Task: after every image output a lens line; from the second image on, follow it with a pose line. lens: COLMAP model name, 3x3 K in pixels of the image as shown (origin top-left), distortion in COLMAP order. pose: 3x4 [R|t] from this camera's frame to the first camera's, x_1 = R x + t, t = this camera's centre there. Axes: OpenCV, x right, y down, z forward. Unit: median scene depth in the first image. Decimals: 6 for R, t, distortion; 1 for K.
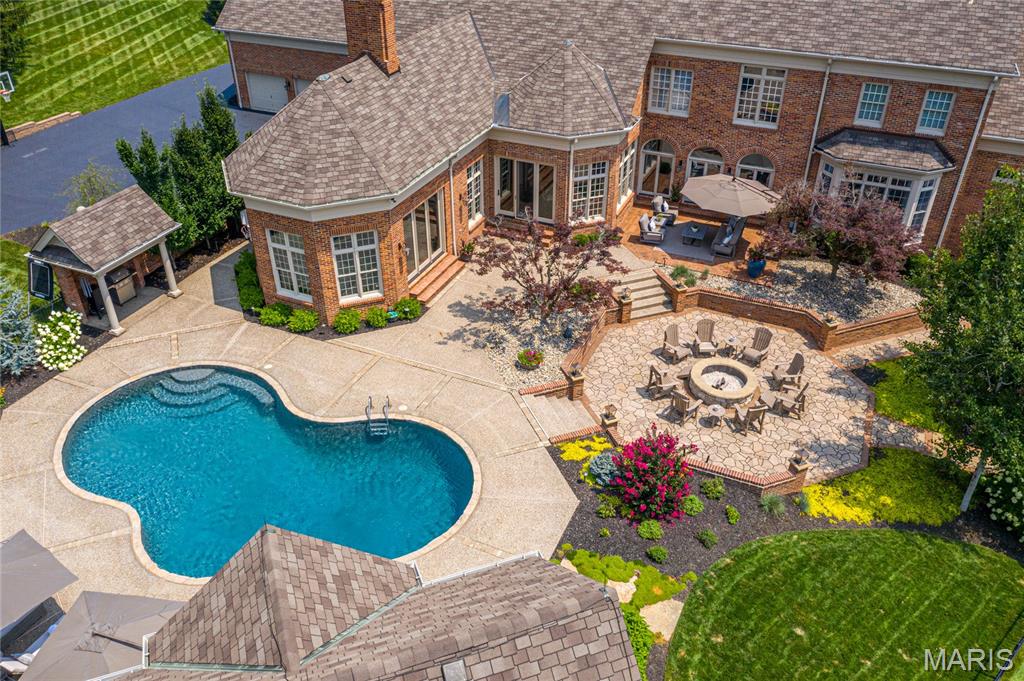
lens RADIAL K [[801.6, 0, 511.0], [0, 801.6, 338.4], [0, 0, 1]] dist [-0.017306, 0.004349]
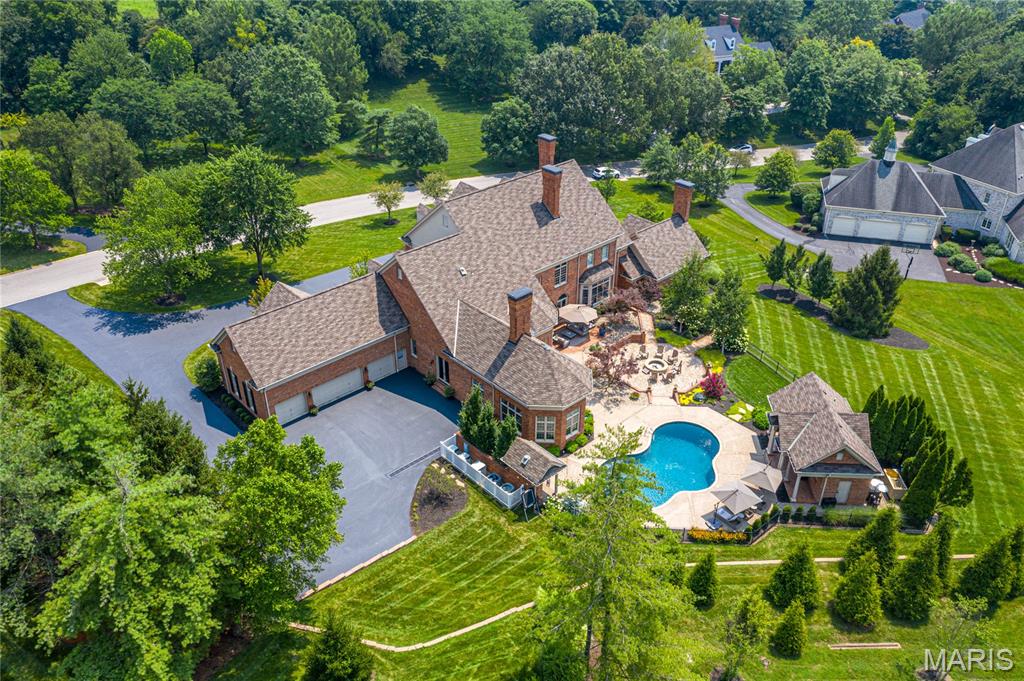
lens RADIAL K [[801.6, 0, 509.5], [0, 801.6, 340.4], [0, 0, 1]] dist [-0.017306, 0.004349]
pose [[0.399453, -0.483353, 0.778978, -1.910566], [0.508287, 0.823921, 0.250595, -0.900649], [-0.762943, 0.295844, 0.574800, -0.254235]]
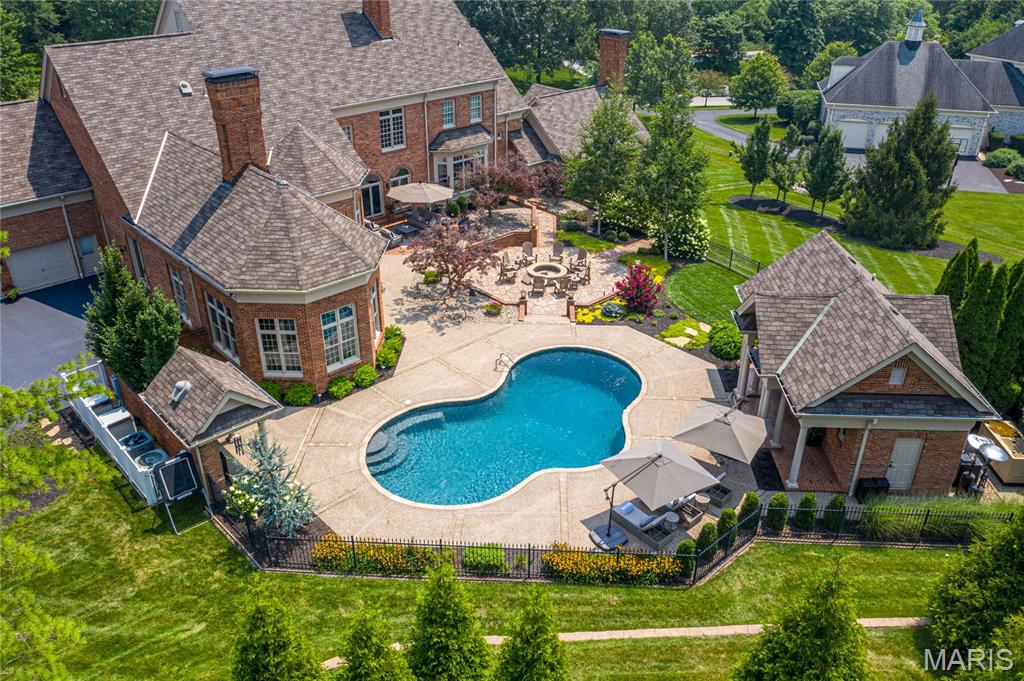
lens RADIAL K [[801.6, 0, 510.9], [0, 801.6, 336.9], [0, 0, 1]] dist [-0.017306, 0.004349]
pose [[0.390312, -0.435761, 0.811030, -1.035611], [0.508570, 0.836355, 0.204616, -0.188438], [-0.767472, 0.332601, 0.548054, 0.169077]]
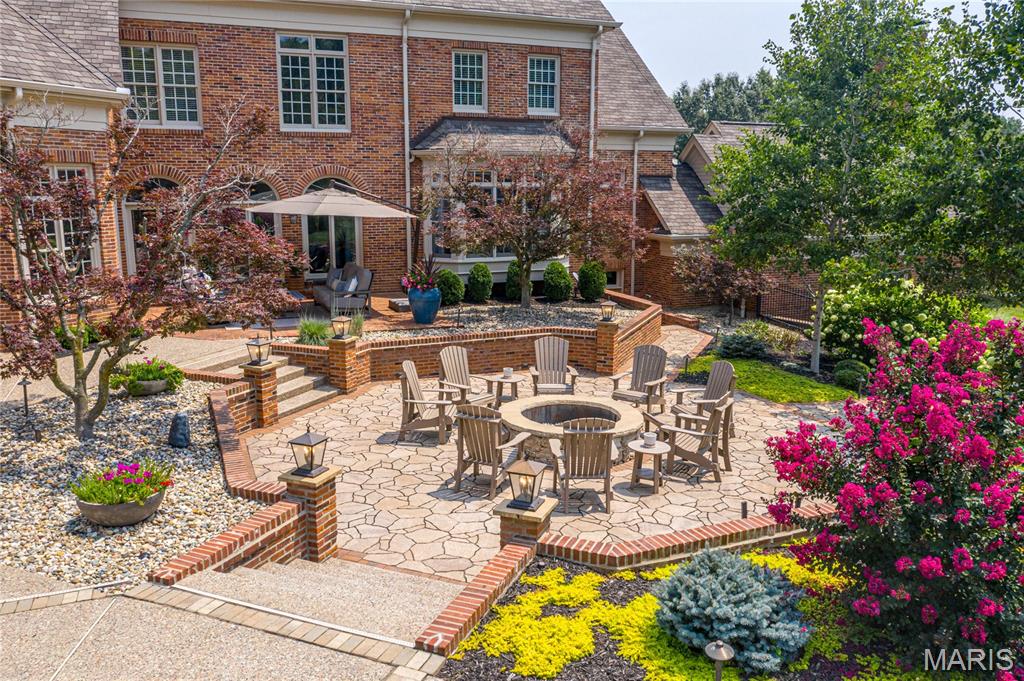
lens RADIAL K [[801.6, 0, 512.7], [0, 801.6, 338.6], [0, 0, 1]] dist [-0.017306, 0.004349]
pose [[0.682260, -0.137155, 0.718129, -0.070489], [0.402882, 0.890183, -0.212743, 0.083337], [-0.610088, 0.434468, 0.662594, 0.616375]]
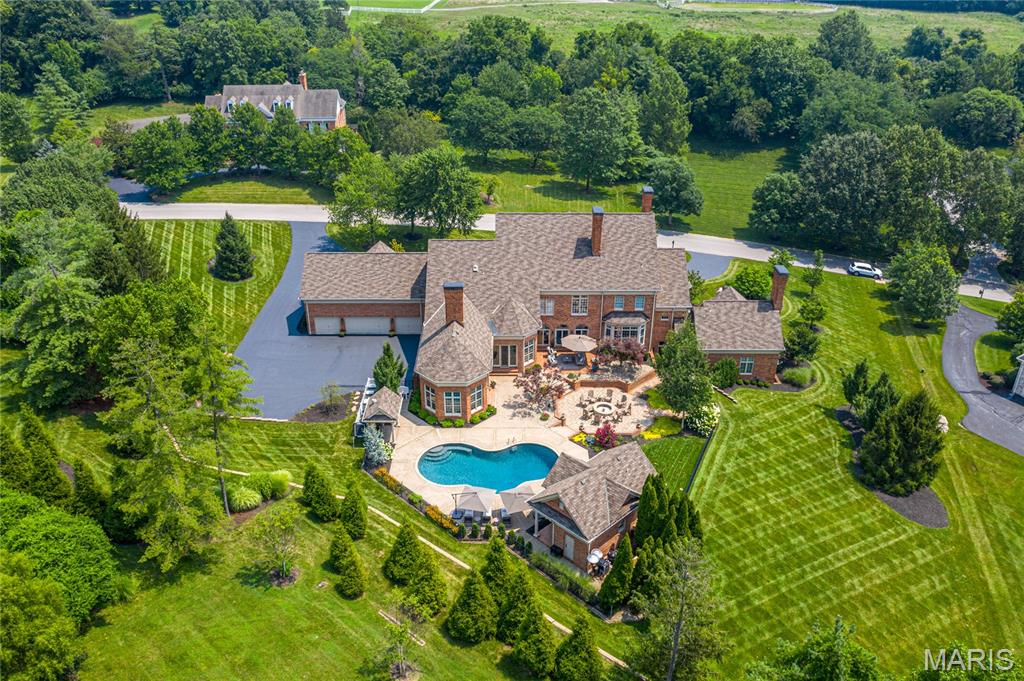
lens RADIAL K [[801.6, 0, 510.4], [0, 801.6, 343.2], [0, 0, 1]] dist [-0.017306, 0.004349]
pose [[0.910549, -0.190233, 0.367031, -0.982239], [0.226068, 0.972453, -0.056816, -0.085131], [-0.346112, 0.134708, 0.928472, -1.504339]]
